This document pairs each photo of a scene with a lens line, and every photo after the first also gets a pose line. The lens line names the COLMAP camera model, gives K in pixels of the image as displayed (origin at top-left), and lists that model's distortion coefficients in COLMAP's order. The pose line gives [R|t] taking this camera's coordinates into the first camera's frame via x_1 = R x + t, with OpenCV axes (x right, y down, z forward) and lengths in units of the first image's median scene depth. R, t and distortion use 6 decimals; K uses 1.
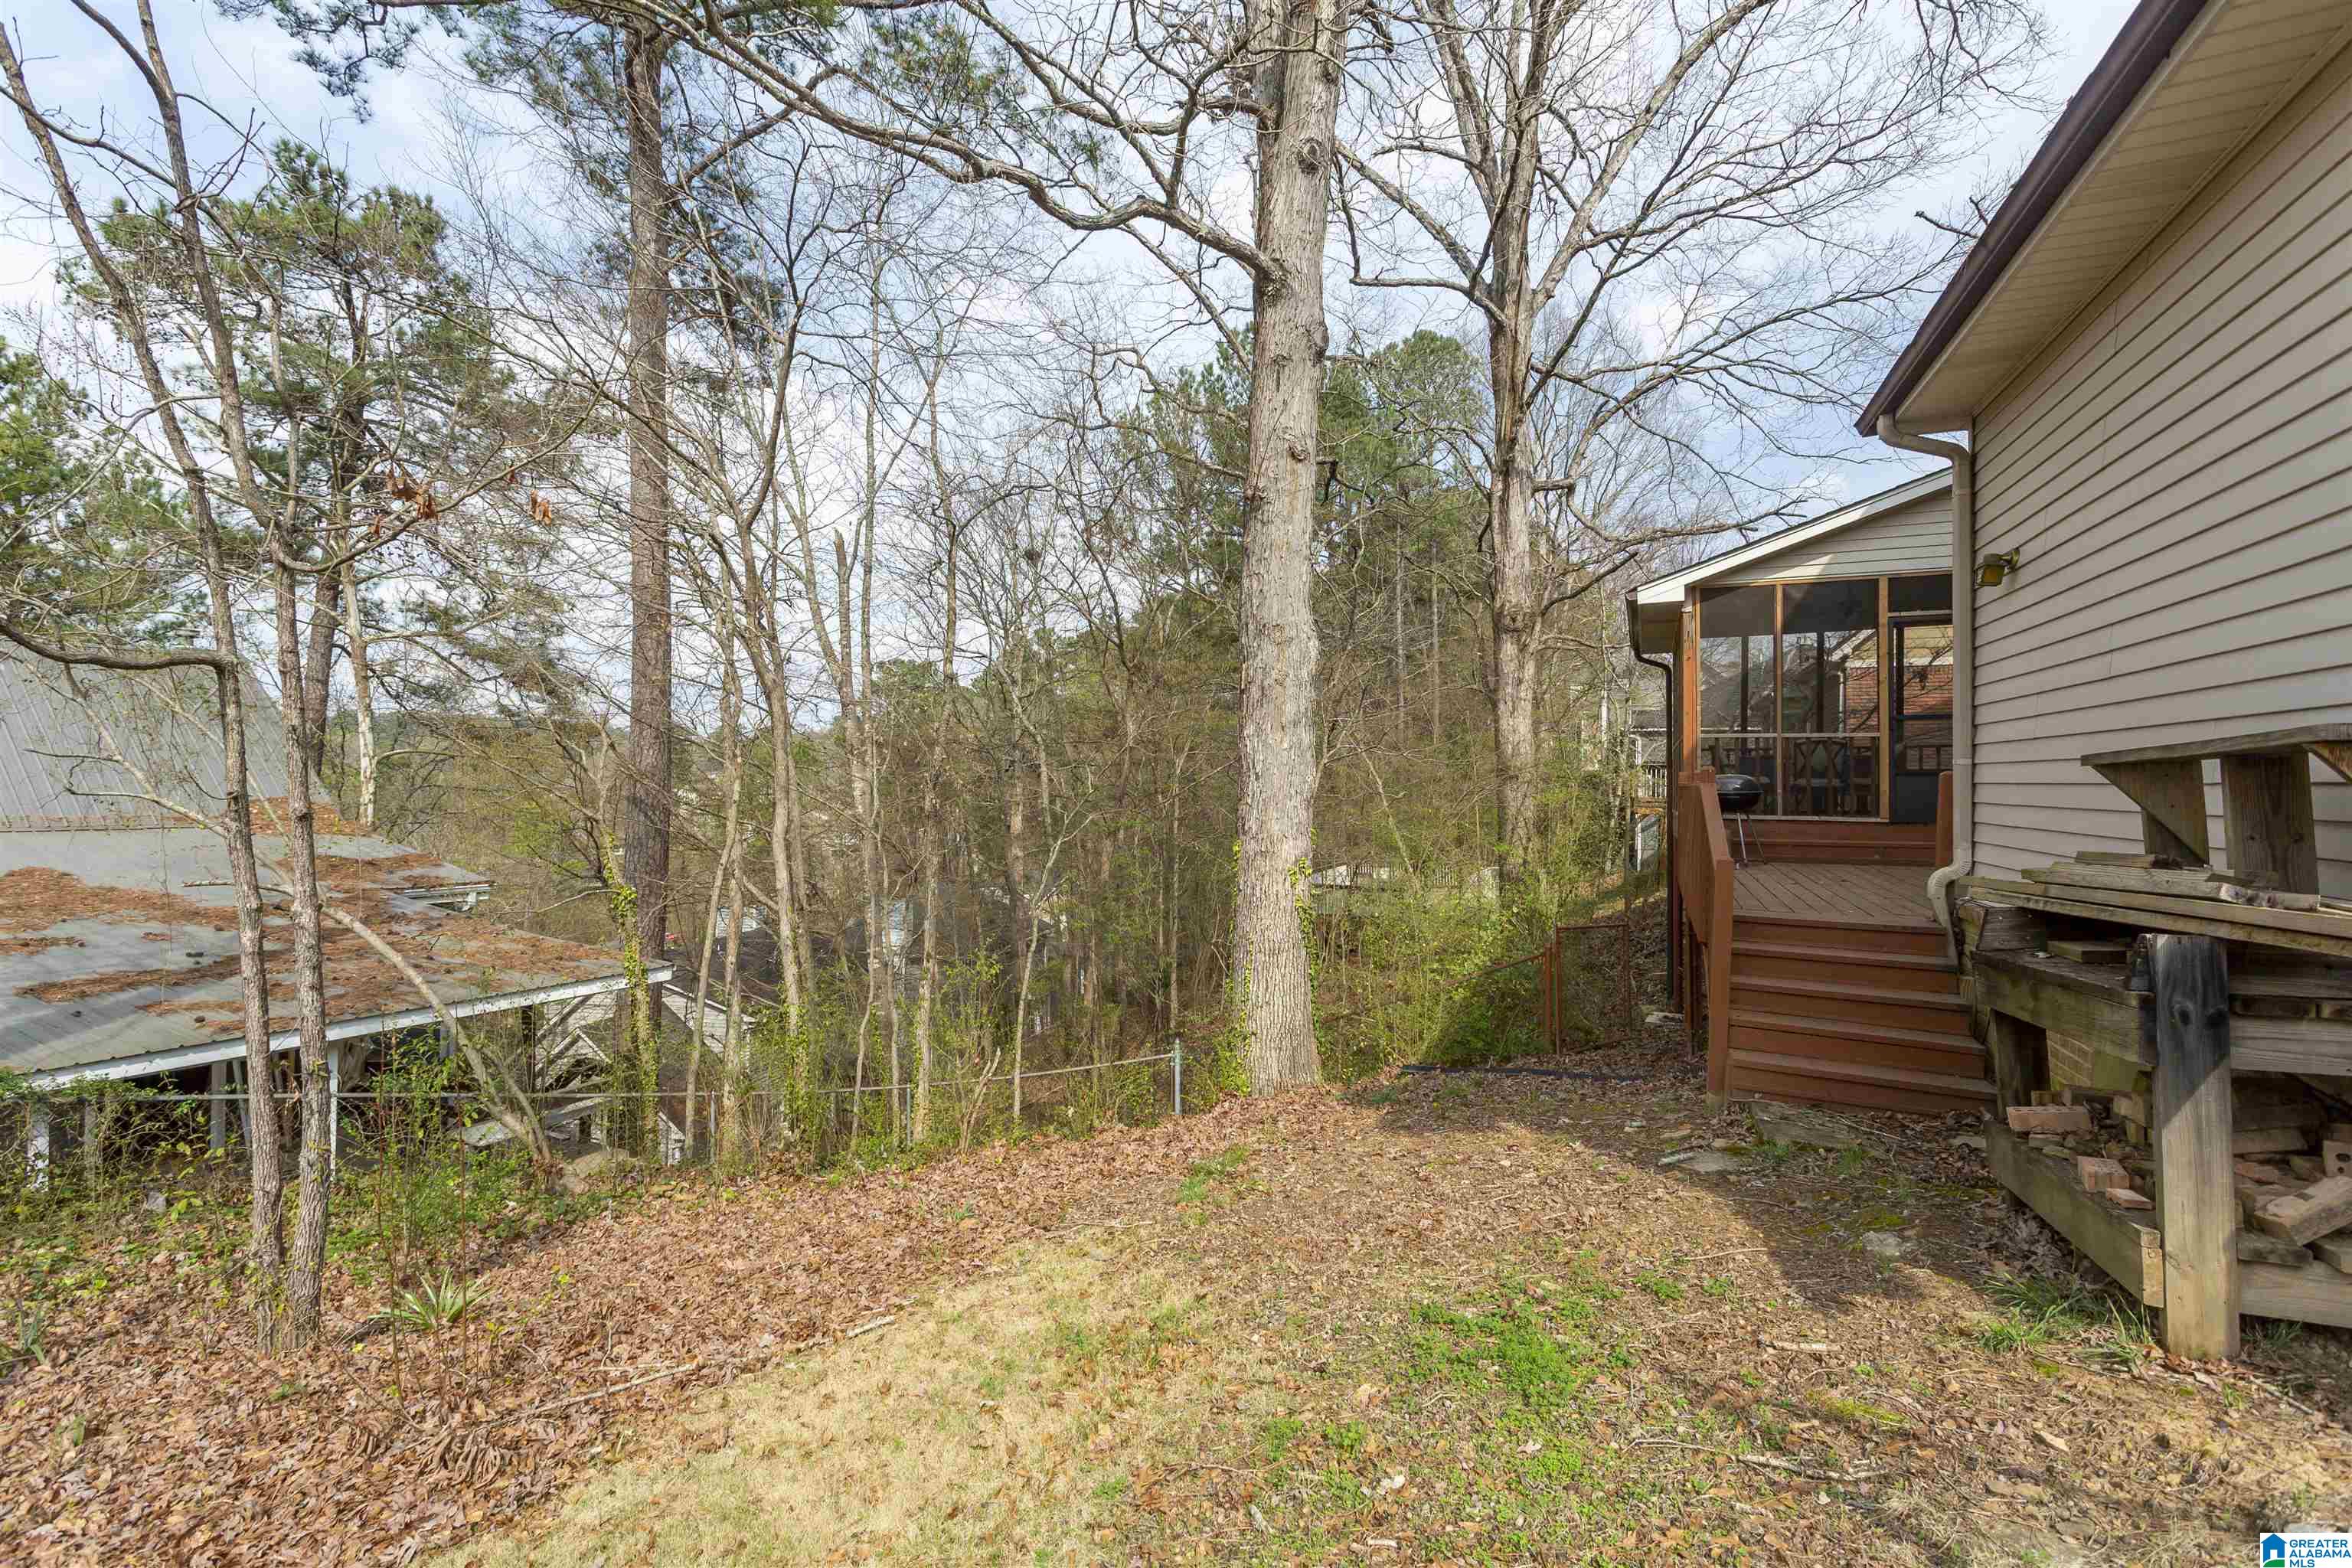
lens RADIAL K [[1110.3, 0, 1169.3], [0, 1110.3, 786.3], [0, 0, 1]] dist [-0.000366, 0.000822]
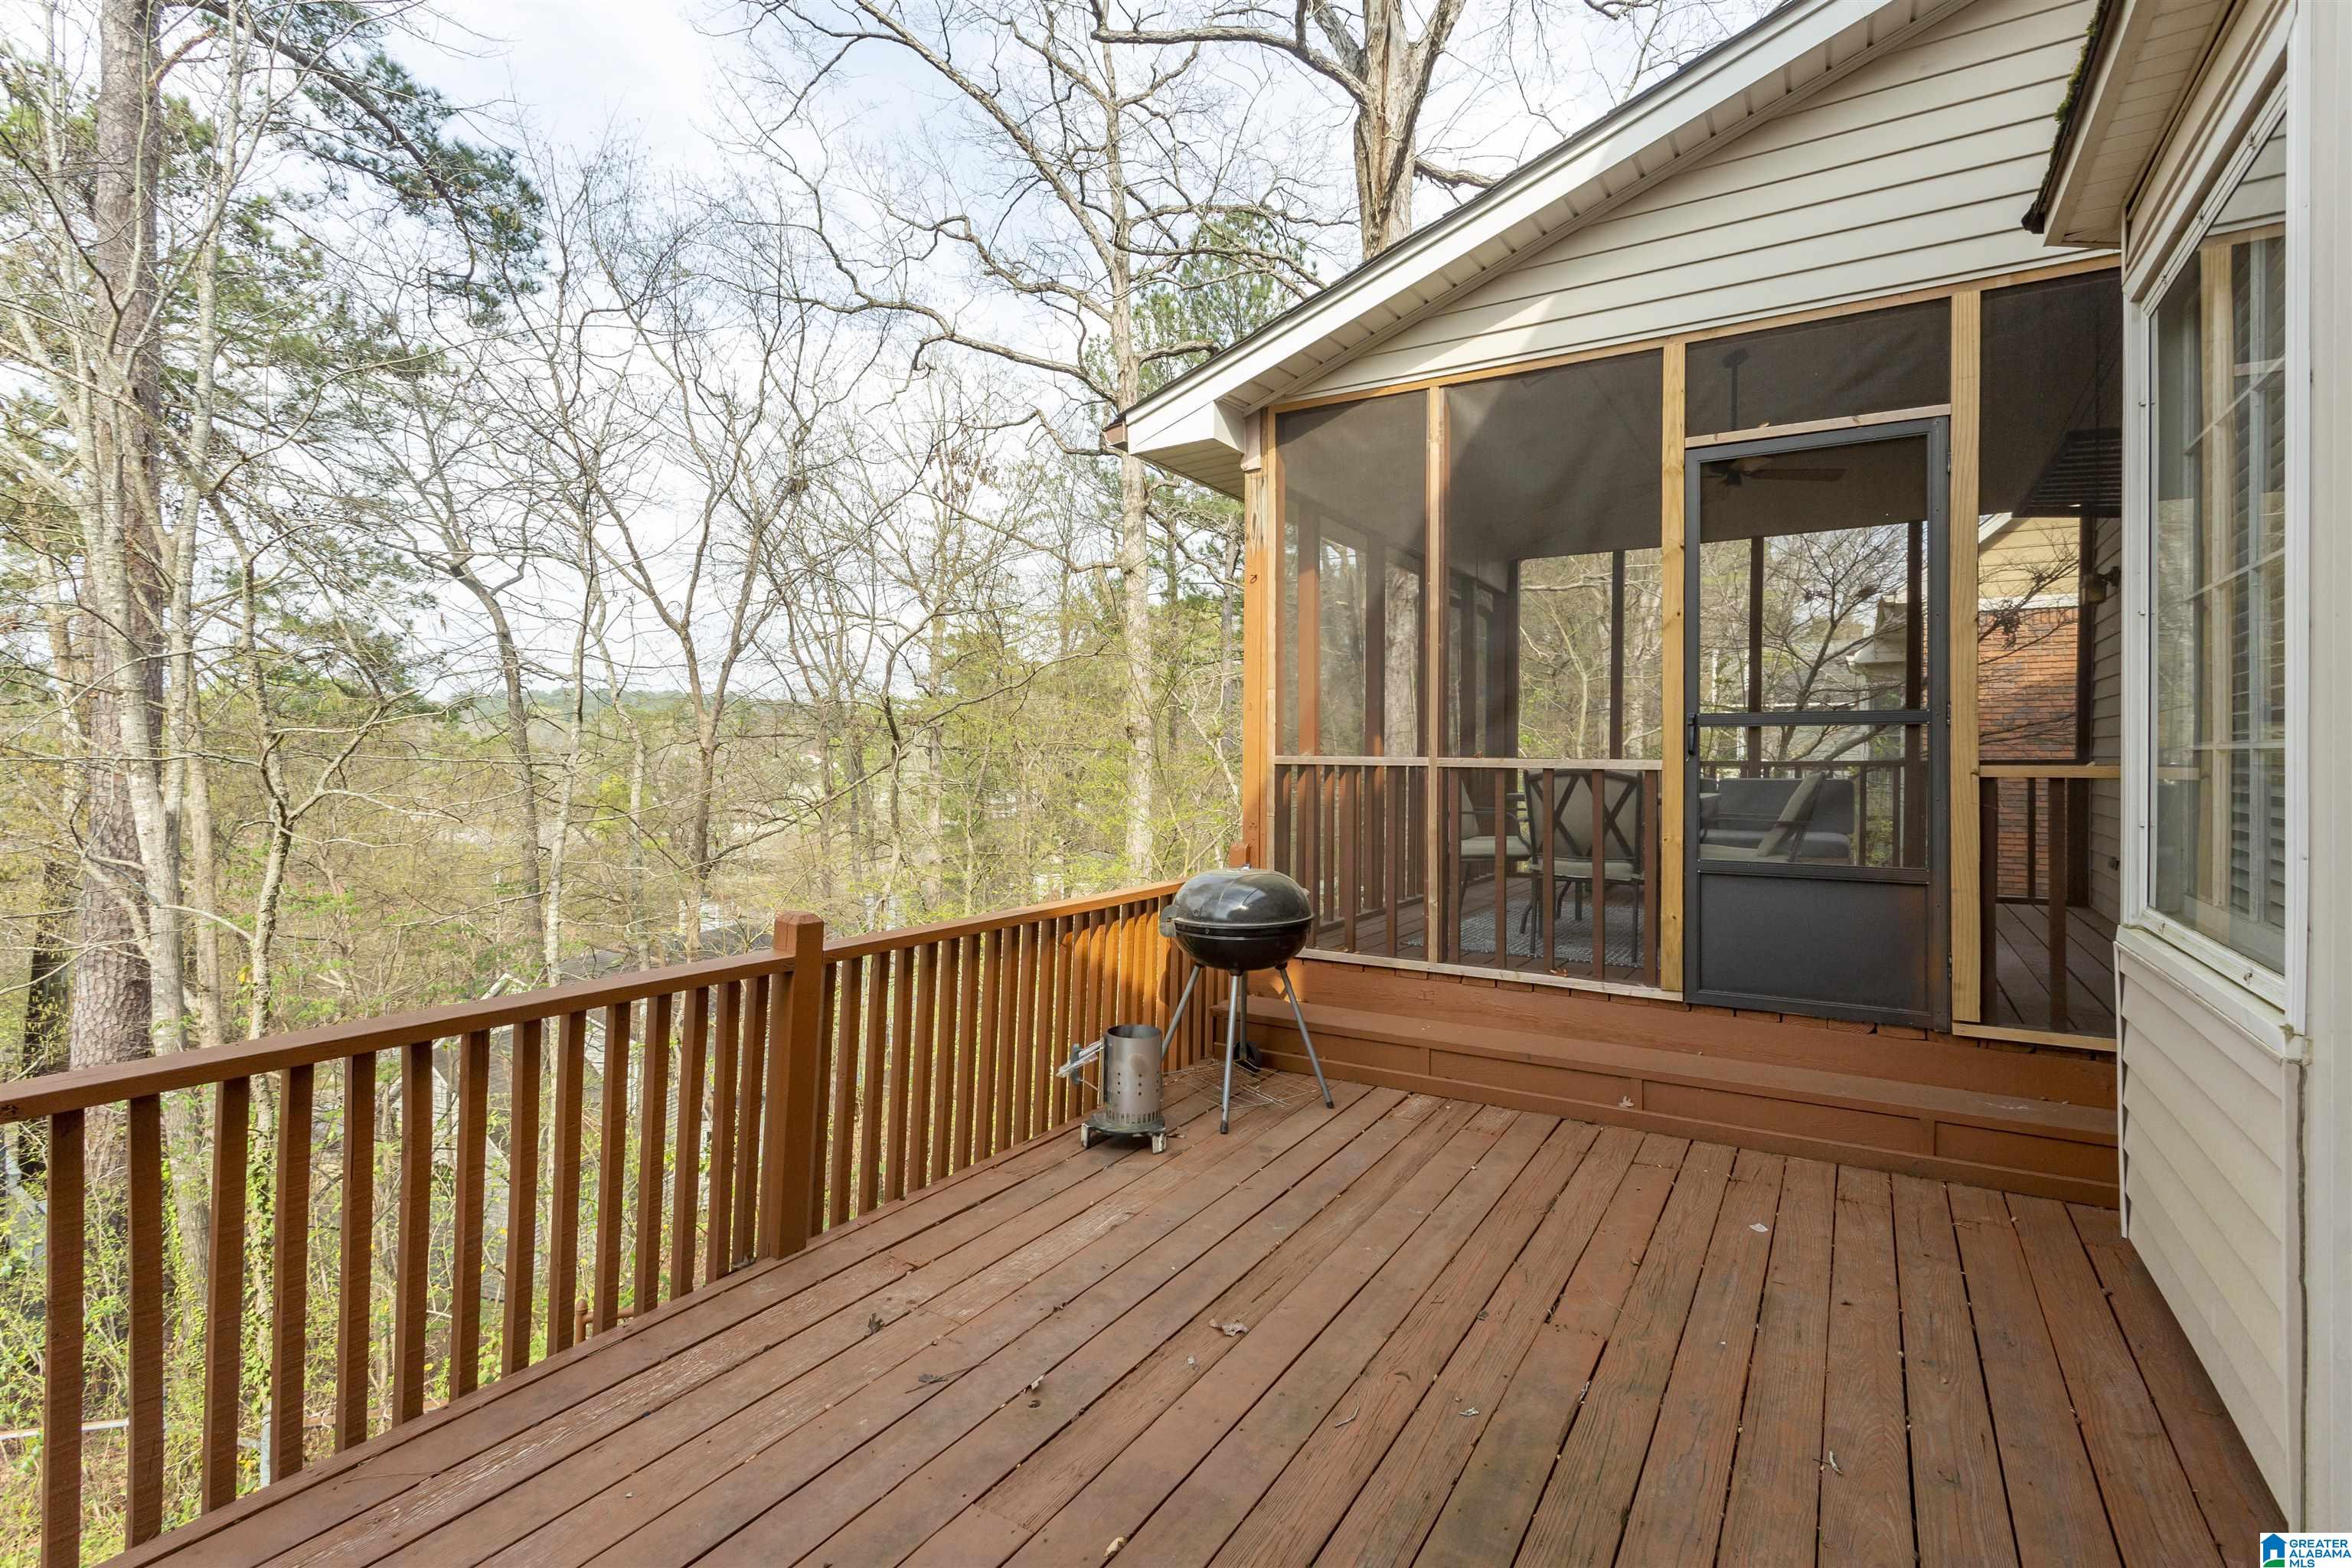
lens RADIAL K [[1110.3, 0, 1181.3], [0, 1110.3, 769.2], [0, 0, 1]] dist [-0.000366, 0.000822]
pose [[0.989035, 0.004938, -0.147599, 0.293339], [-0.003697, 0.999956, 0.008675, -0.026337], [0.147635, -0.008034, 0.989009, 0.333228]]
